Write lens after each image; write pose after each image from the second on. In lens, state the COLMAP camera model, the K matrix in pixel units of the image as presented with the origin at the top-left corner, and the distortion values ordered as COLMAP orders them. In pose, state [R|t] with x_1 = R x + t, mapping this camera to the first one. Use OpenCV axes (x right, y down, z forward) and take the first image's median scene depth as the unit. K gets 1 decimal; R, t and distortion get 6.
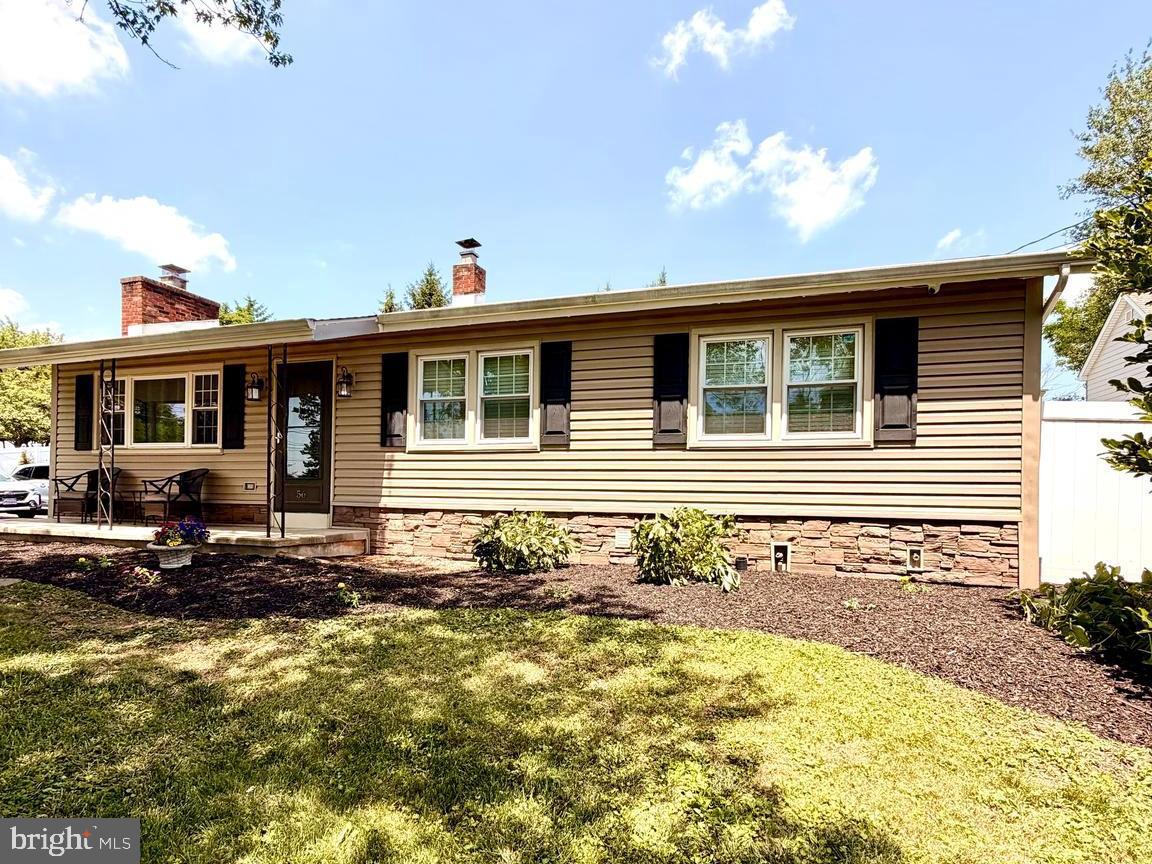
lens RADIAL K [[467.3, 0, 578.3], [0, 467.3, 494.0], [0, 0, 1]] dist [0.001132, 0.000312]
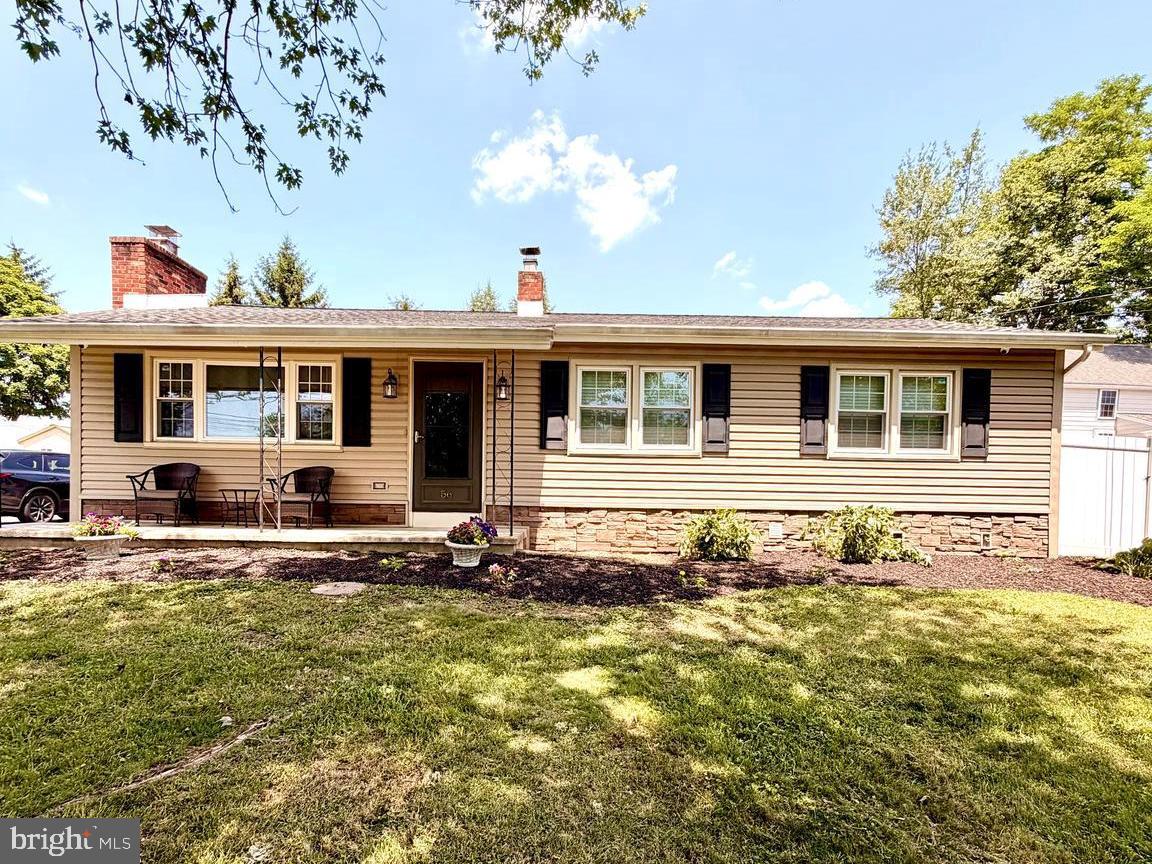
lens RADIAL K [[457.1, 0, 574.7], [0, 457.1, 505.0], [0, 0, 1]] dist [0.000542, 0.000331]
pose [[0.968424, -0.004147, 0.249275, -0.651294], [-0.002122, 0.999688, 0.024876, -0.000749], [-0.249300, -0.024620, 0.968113, -0.024753]]
